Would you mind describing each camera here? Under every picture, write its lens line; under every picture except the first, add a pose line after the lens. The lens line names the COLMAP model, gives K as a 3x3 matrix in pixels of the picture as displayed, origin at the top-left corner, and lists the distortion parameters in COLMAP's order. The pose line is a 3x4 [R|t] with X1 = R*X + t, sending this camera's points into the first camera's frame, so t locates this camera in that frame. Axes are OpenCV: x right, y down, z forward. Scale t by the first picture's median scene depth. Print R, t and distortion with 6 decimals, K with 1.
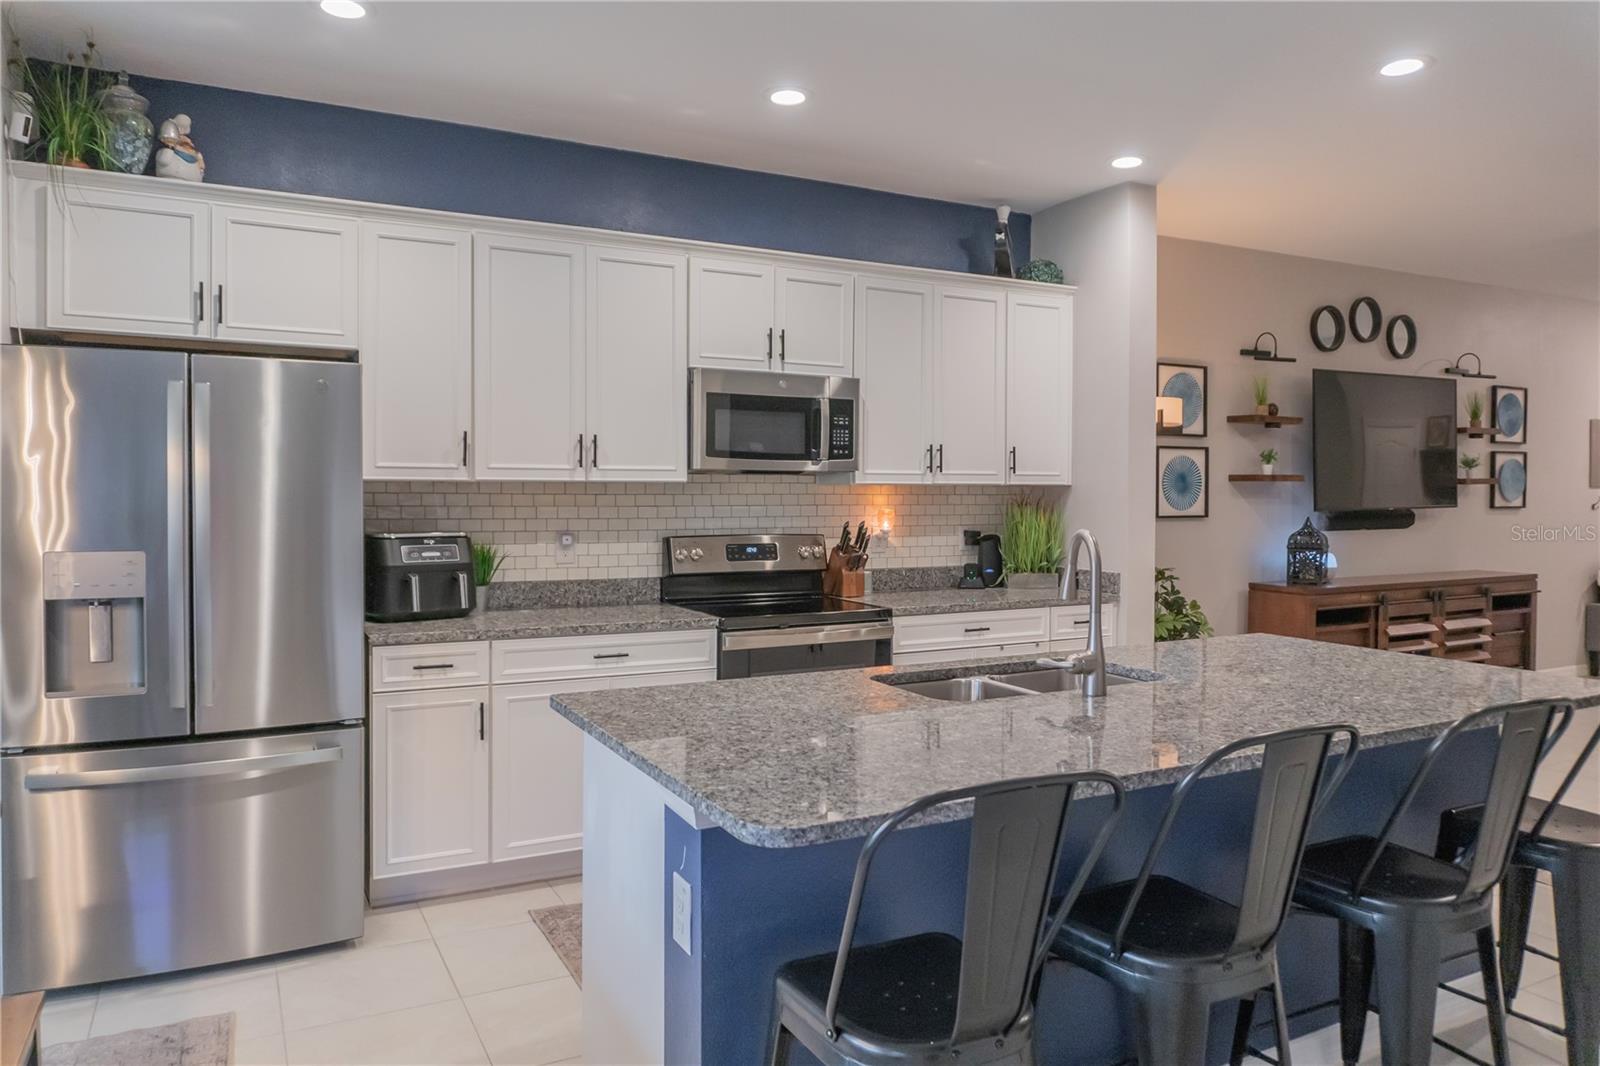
lens RADIAL K [[1079.2, 0, 813.8], [0, 1079.2, 516.8], [0, 0, 1]] dist [-0.020910, 0.006928]
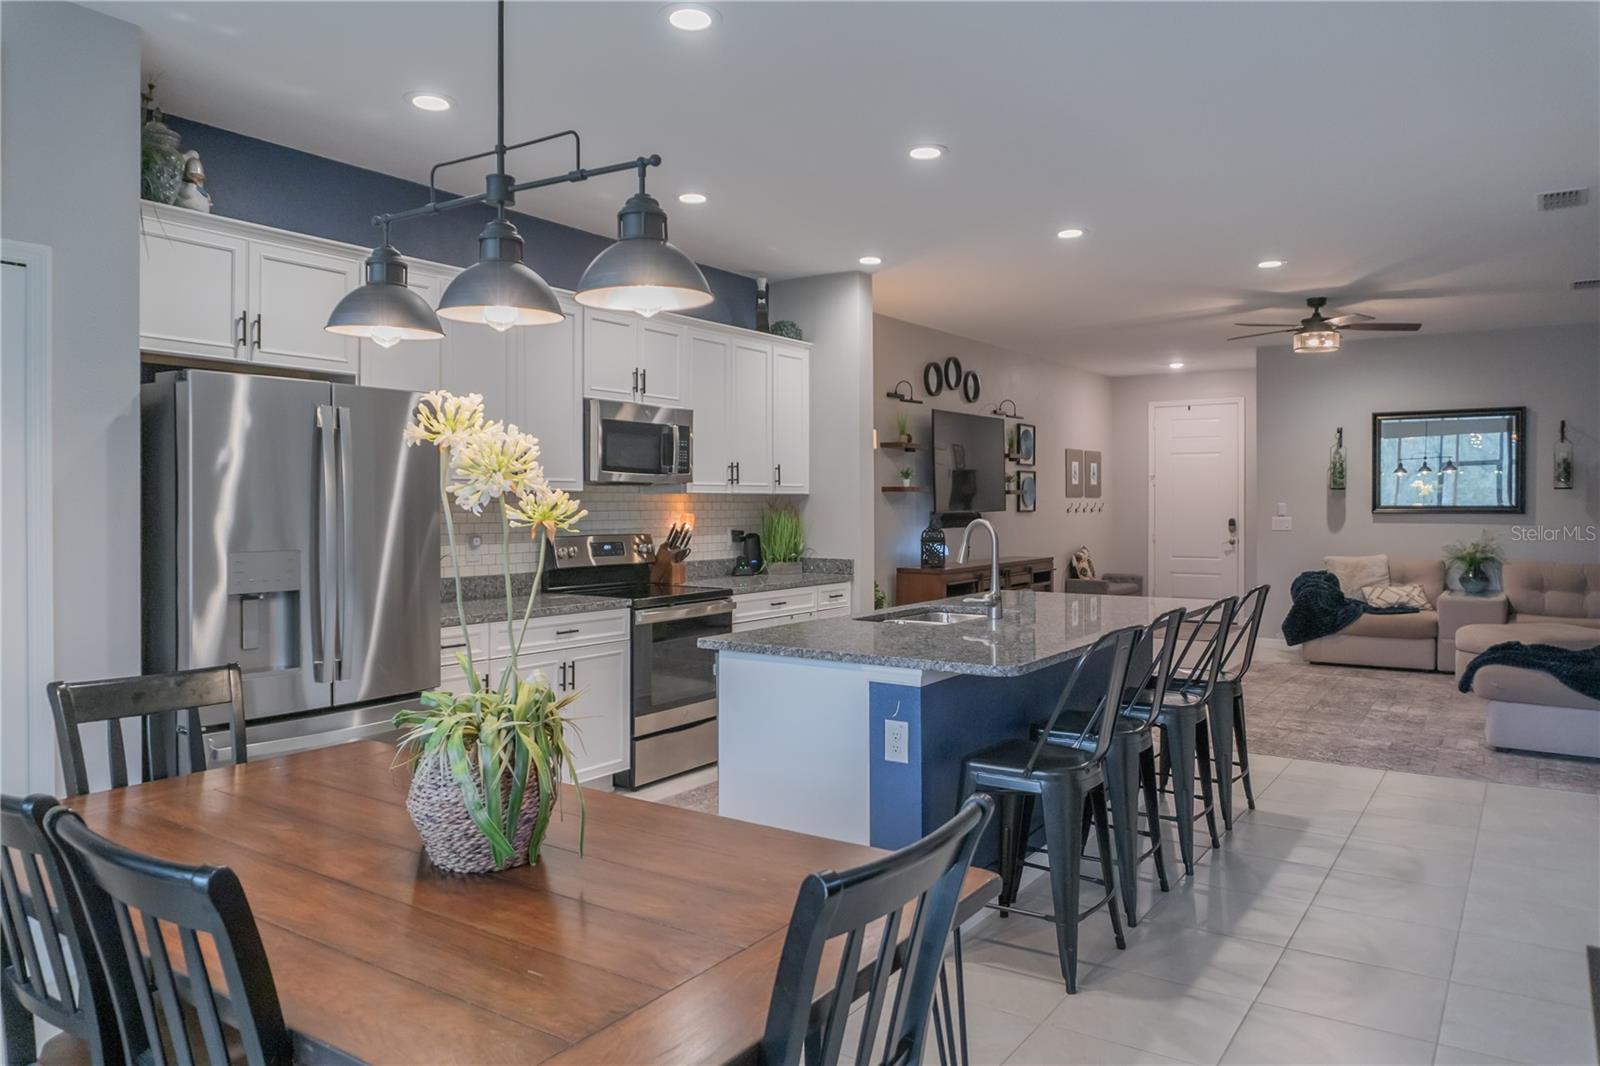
lens RADIAL K [[1079.2, 0, 806.8], [0, 1079.2, 516.8], [0, 0, 1]] dist [-0.020910, 0.006928]
pose [[0.886222, -0.011022, 0.463129, -0.375241], [0.016861, 0.999822, -0.008470, 0.008929], [-0.462953, 0.015315, 0.886251, -0.163192]]
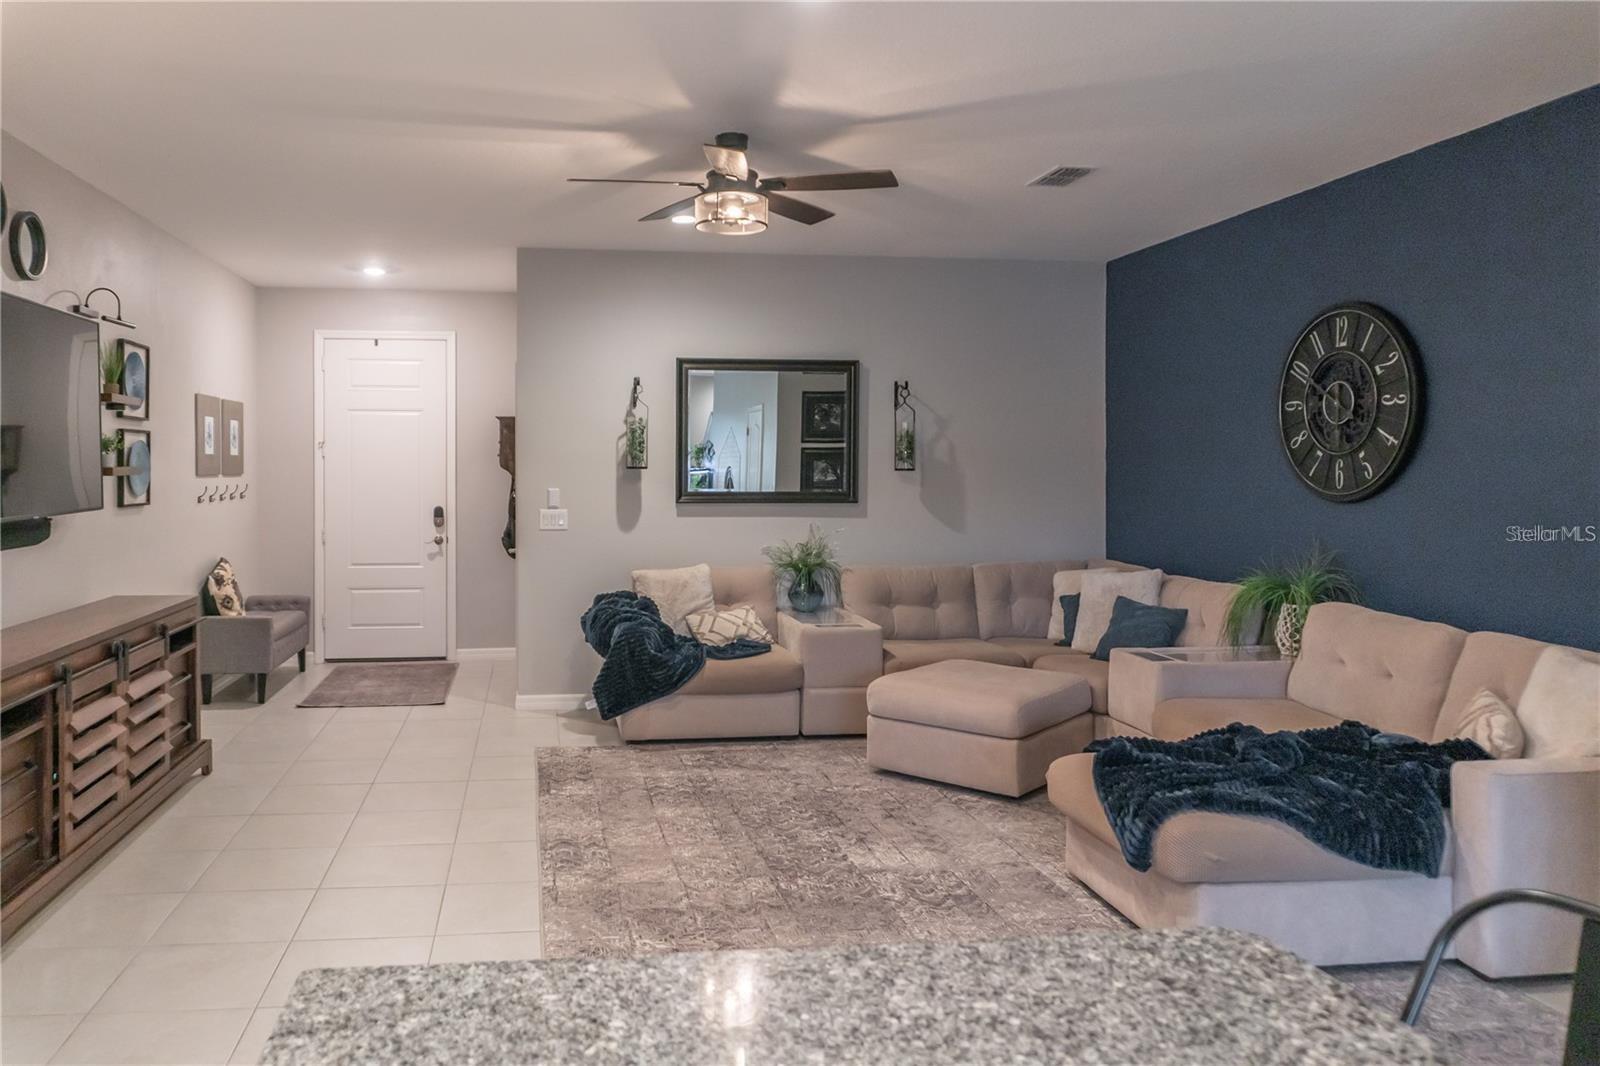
lens RADIAL K [[1079.2, 0, 638.0], [0, 1079.2, 495.5], [0, 0, 1]] dist [-0.020910, 0.006928]
pose [[0.374871, -0.024965, 0.926741, 0.127610], [0.022621, 0.999586, 0.017777, -0.029973], [-0.926801, 0.014300, 0.375281, 0.581440]]
